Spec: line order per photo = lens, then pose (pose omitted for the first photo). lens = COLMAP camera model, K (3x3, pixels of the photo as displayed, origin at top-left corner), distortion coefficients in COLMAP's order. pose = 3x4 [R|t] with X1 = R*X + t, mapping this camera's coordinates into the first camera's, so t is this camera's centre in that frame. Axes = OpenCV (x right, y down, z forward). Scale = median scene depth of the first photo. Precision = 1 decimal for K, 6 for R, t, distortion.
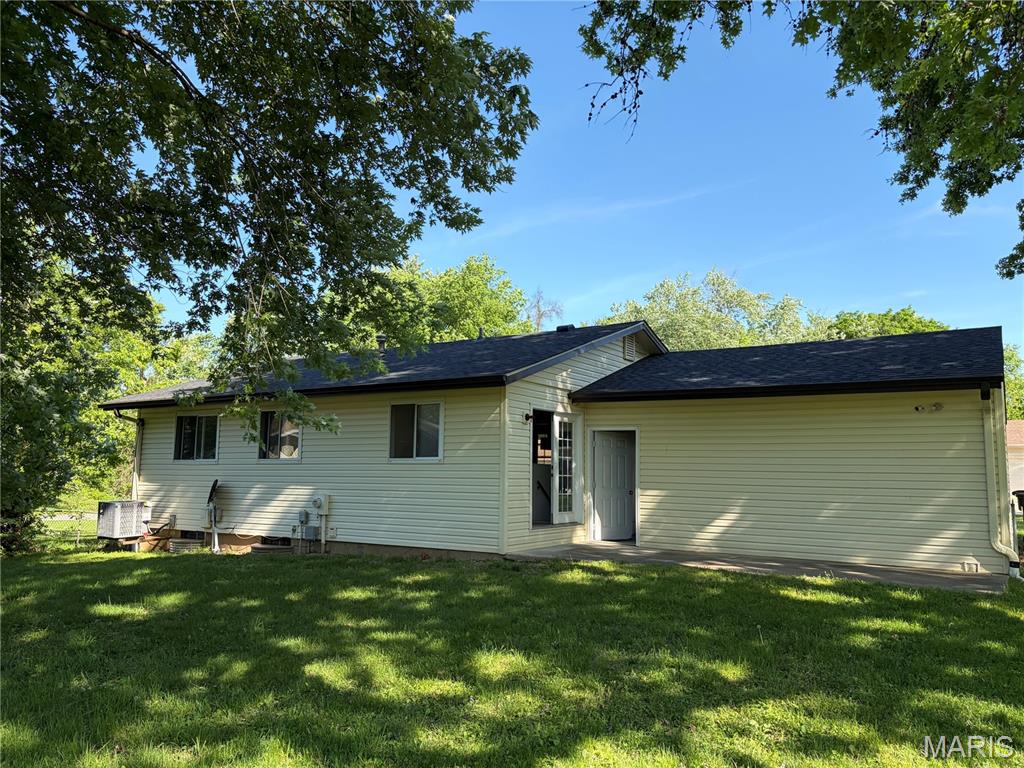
lens RADIAL K [[770.0, 0, 508.3], [0, 770.0, 382.0], [0, 0, 1]] dist [0.032380, -0.029265]
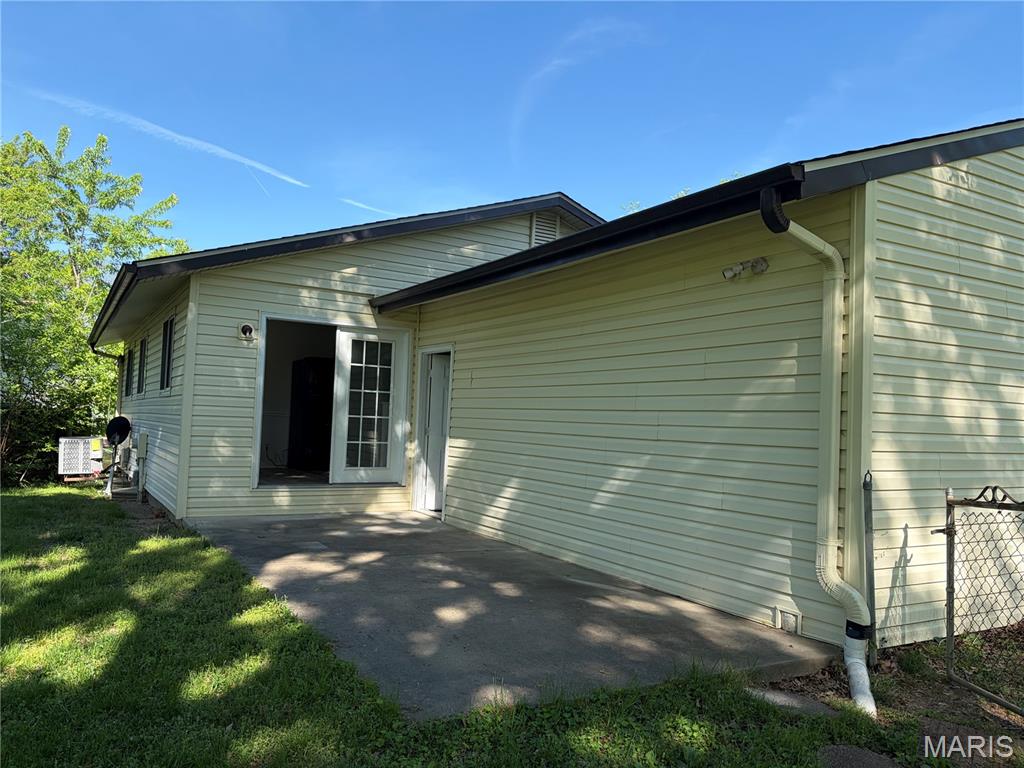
lens RADIAL K [[770.0, 0, 514.4], [0, 770.0, 387.5], [0, 0, 1]] dist [0.032380, -0.029265]
pose [[0.895257, -0.000532, -0.445550, 0.517197], [0.026429, 0.998302, 0.051913, 0.062634], [0.444765, -0.058251, 0.893751, 0.431412]]
